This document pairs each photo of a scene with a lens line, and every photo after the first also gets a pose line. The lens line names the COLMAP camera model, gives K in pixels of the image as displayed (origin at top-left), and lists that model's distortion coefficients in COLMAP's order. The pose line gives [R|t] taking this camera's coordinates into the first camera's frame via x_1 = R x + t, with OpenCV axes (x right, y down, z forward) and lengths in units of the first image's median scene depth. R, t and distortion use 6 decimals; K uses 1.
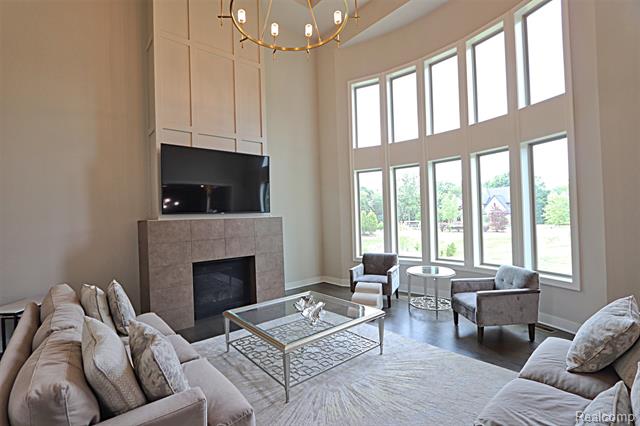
lens RADIAL K [[295.0, 0, 316.4], [0, 295.0, 214.6], [0, 0, 1]] dist [-0.001548, 0.000352]
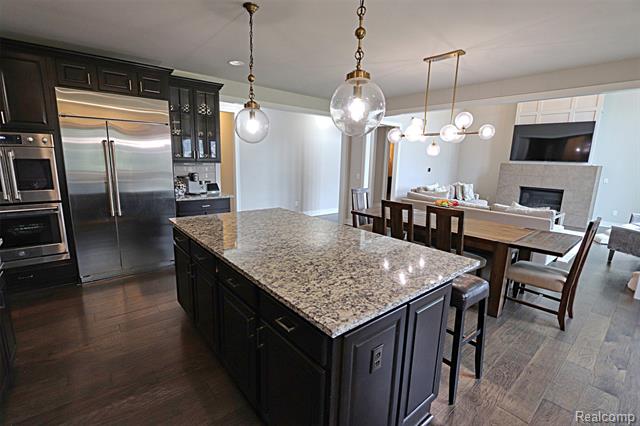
lens RADIAL K [[295.0, 0, 316.4], [0, 295.0, 214.6], [0, 0, 1]] dist [-0.001548, 0.000352]
pose [[-0.004871, 0.221554, -0.975136, 1.351715], [-0.025418, 0.974805, 0.221606, -0.045262], [0.999665, 0.025865, 0.000883, -0.294686]]
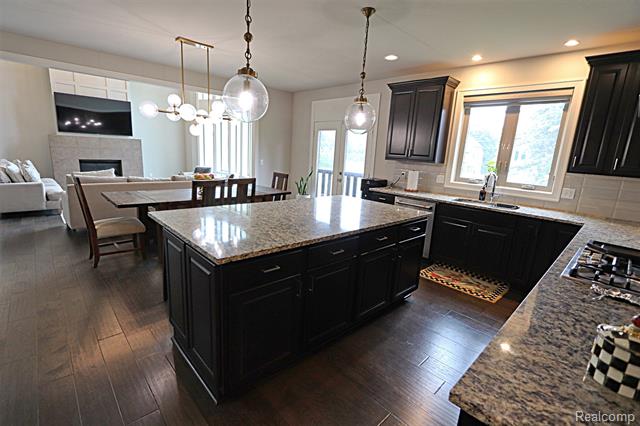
lens RADIAL K [[295.0, 0, 316.4], [0, 295.0, 214.6], [0, 0, 1]] dist [-0.001548, 0.000352]
pose [[0.994867, 0.071227, 0.071872, 0.888960], [-0.085451, 0.971809, 0.219740, -0.034424], [-0.054194, -0.224754, 0.972907, -0.912974]]
